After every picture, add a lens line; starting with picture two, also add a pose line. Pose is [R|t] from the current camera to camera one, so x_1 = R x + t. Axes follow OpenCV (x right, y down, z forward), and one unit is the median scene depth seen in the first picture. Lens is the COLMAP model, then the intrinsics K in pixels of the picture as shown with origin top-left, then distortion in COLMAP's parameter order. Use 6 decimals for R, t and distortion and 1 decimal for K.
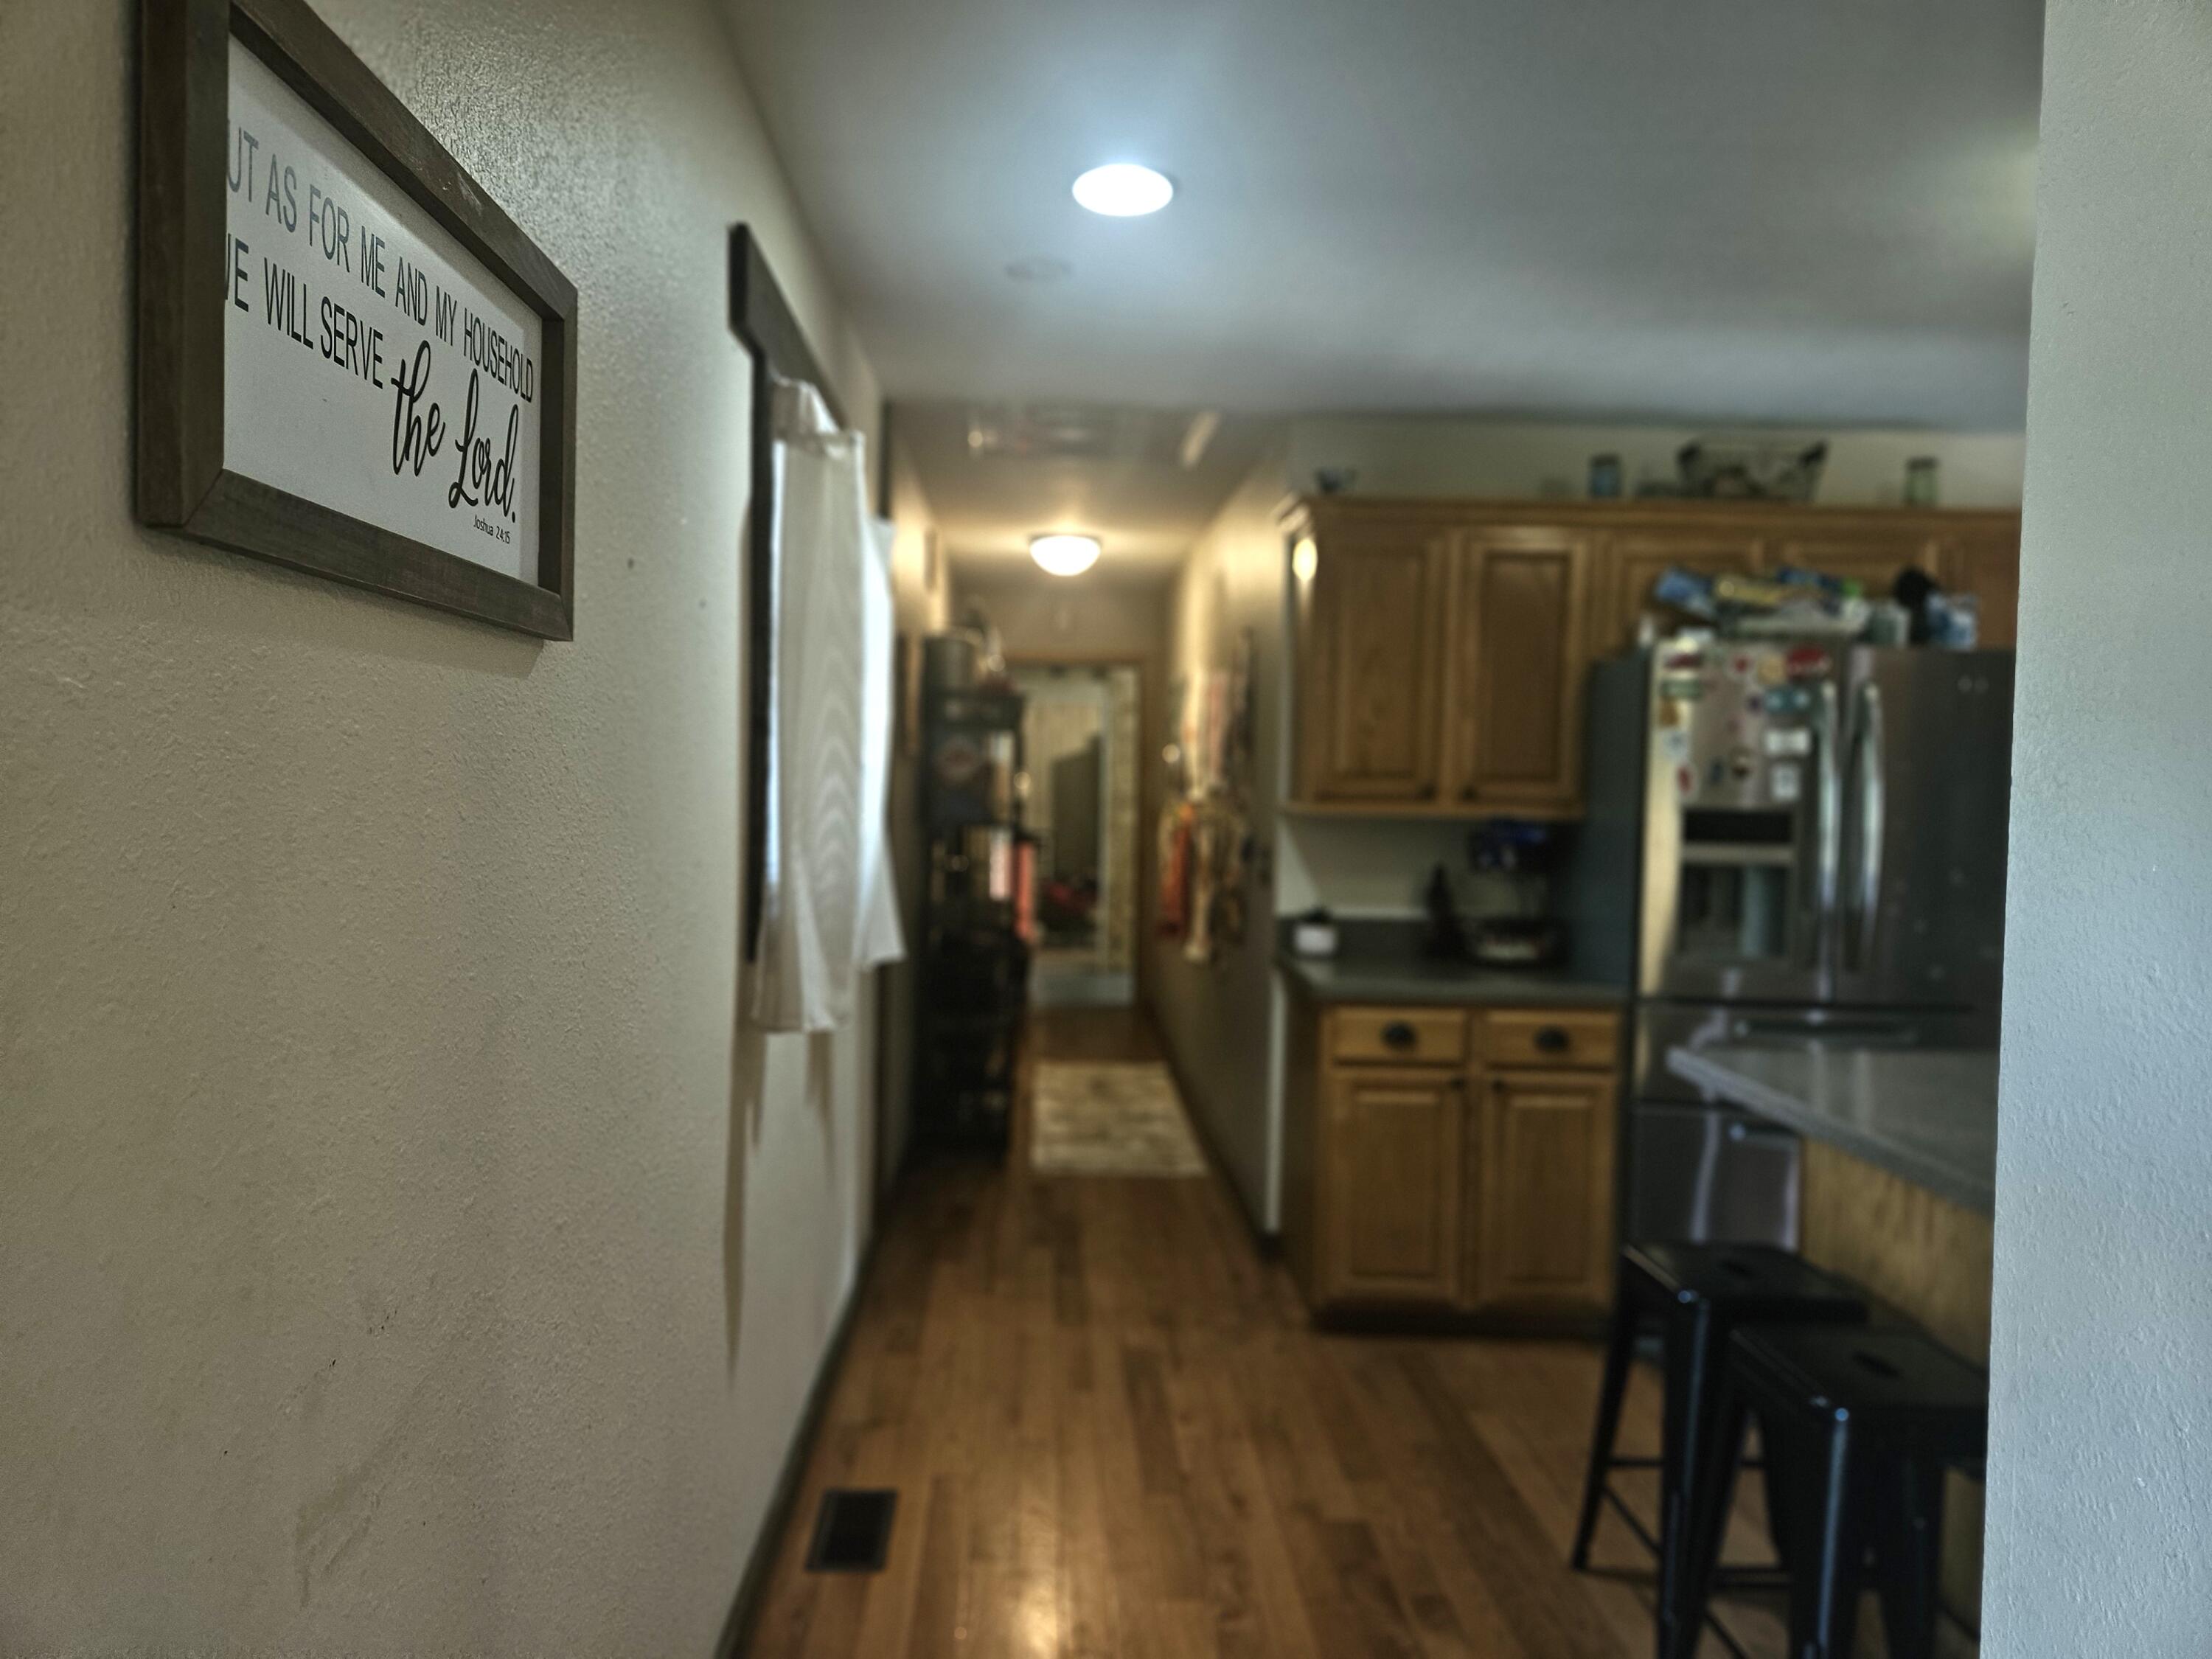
lens RADIAL K [[1493.2, 0, 1100.7], [0, 1493.2, 826.6], [0, 0, 1]] dist [0.066352, -0.055335]
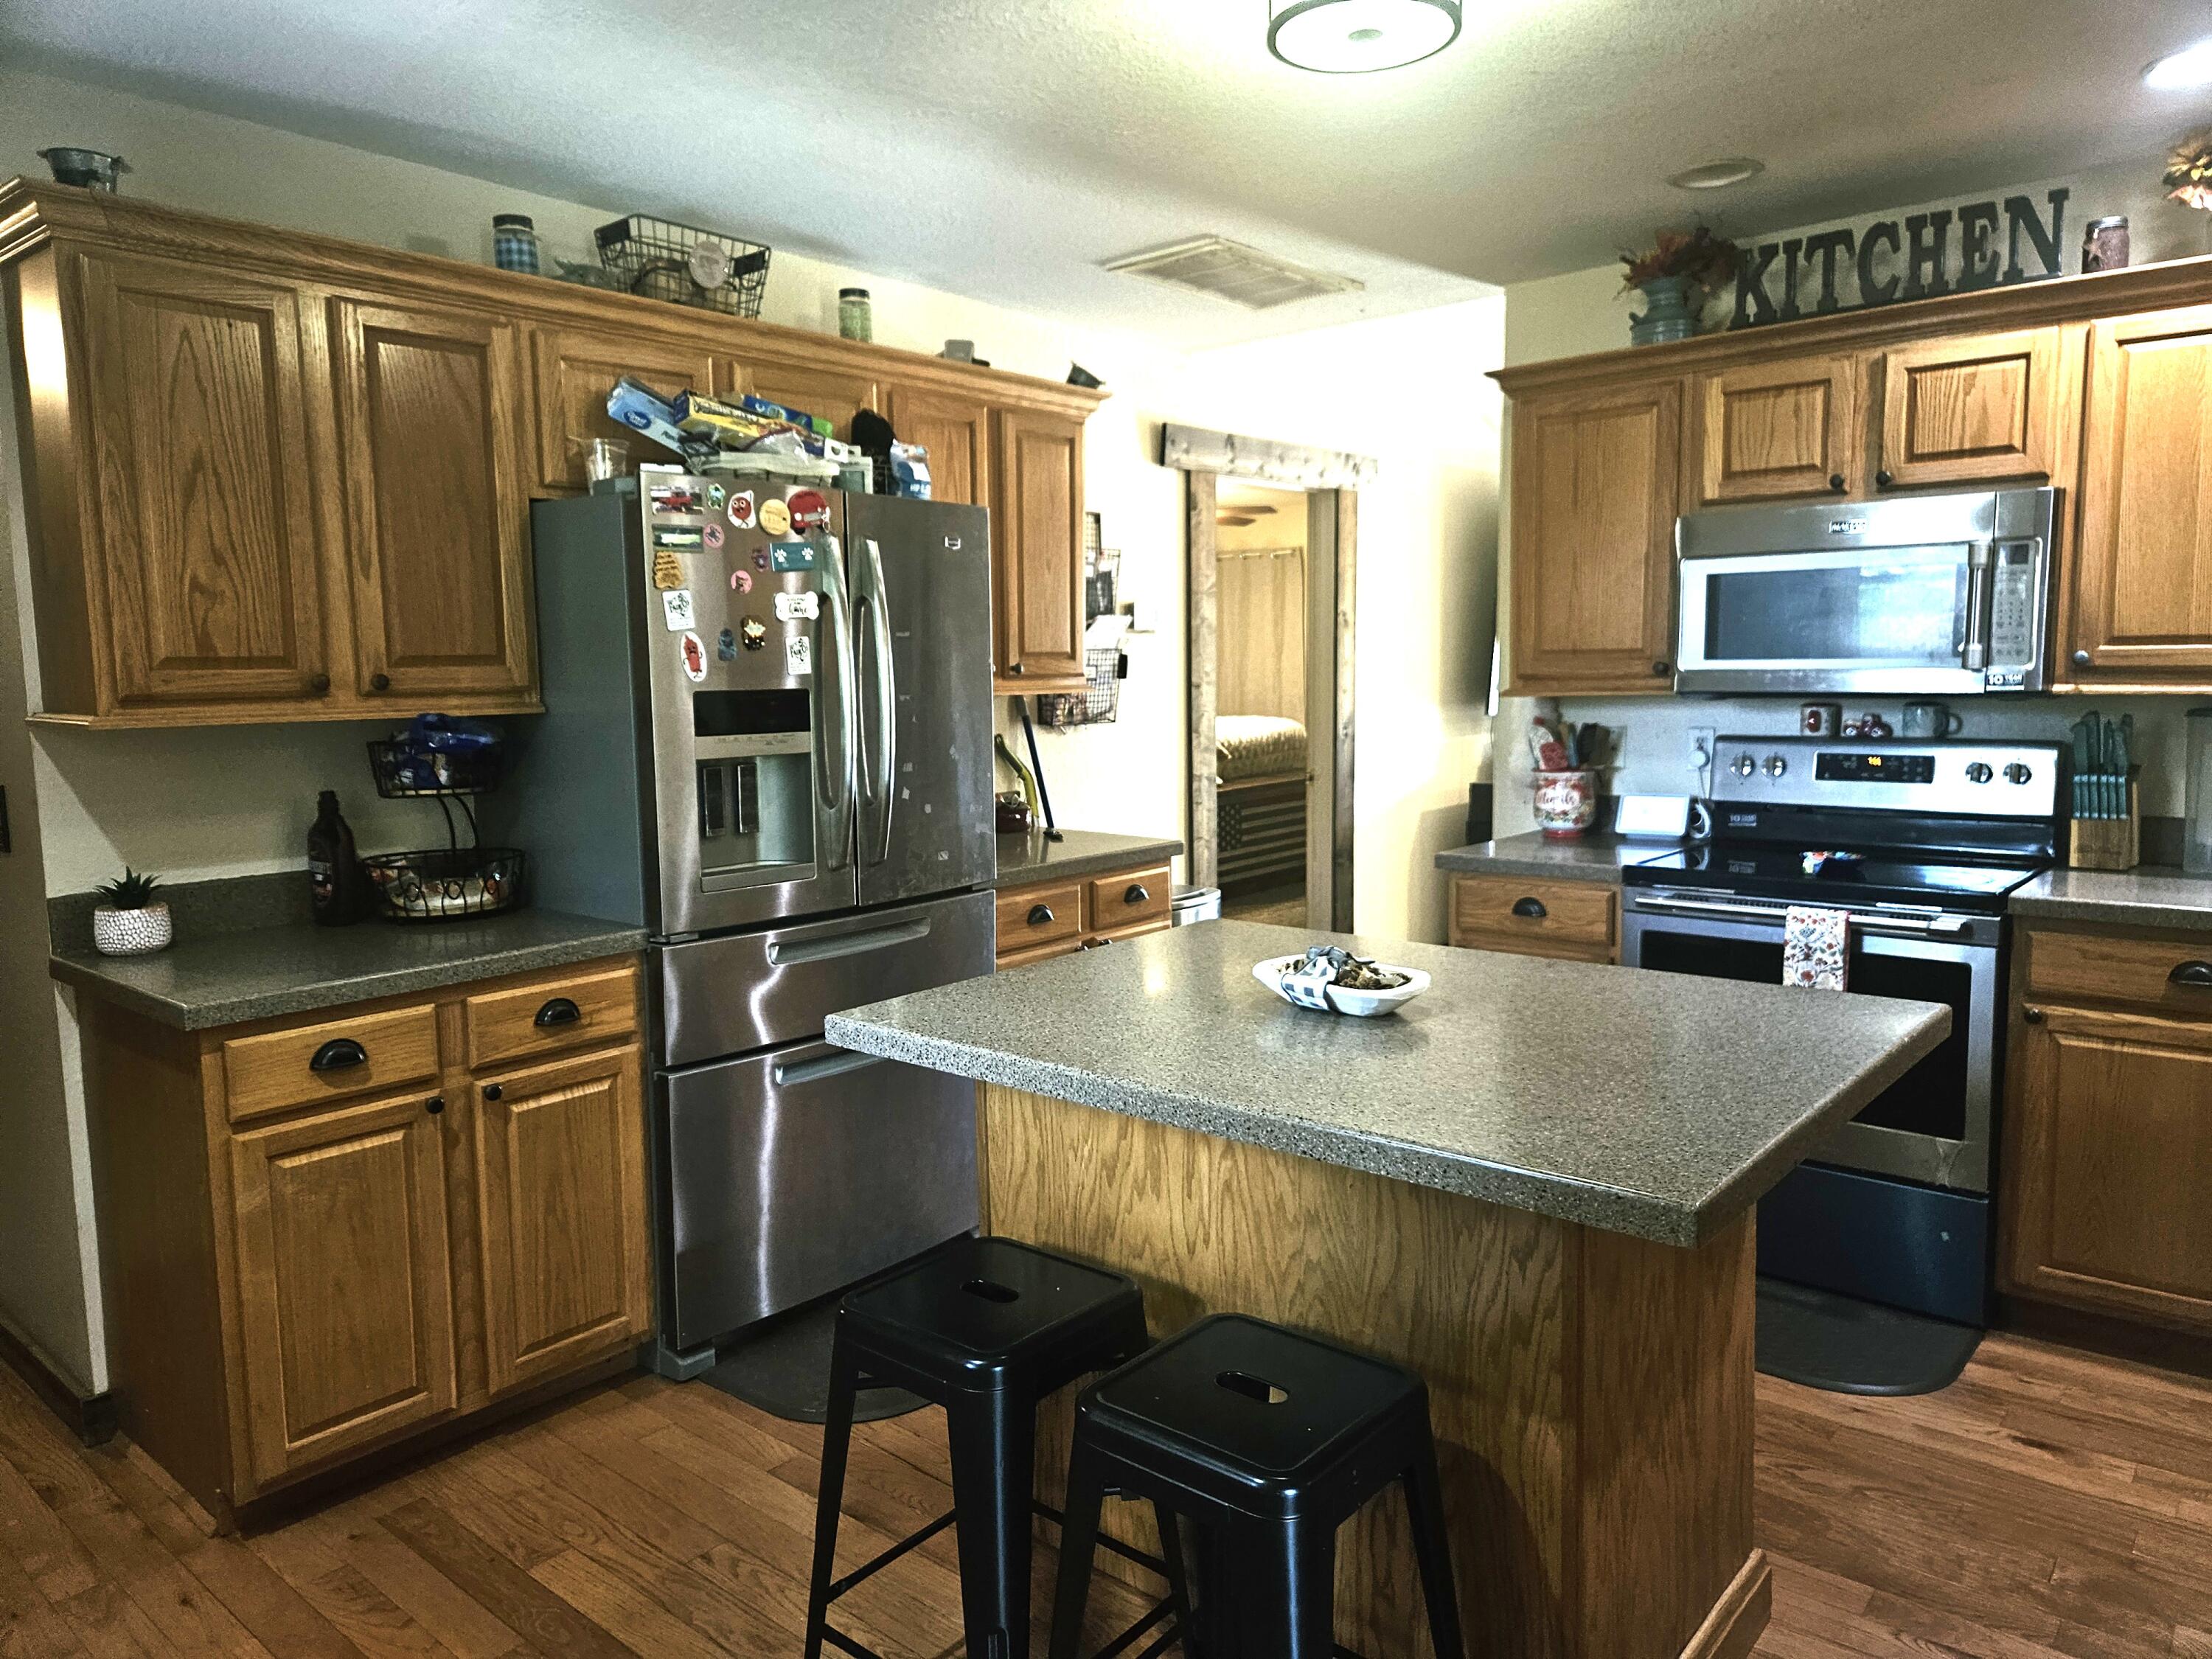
lens RADIAL K [[1493.2, 0, 1101.6], [0, 1493.2, 818.2], [0, 0, 1]] dist [0.066352, -0.055335]
pose [[0.684750, -0.113681, 0.719857, -0.037071], [0.060926, 0.993231, 0.098898, -0.010413], [-0.726227, -0.023862, 0.687040, 0.290334]]
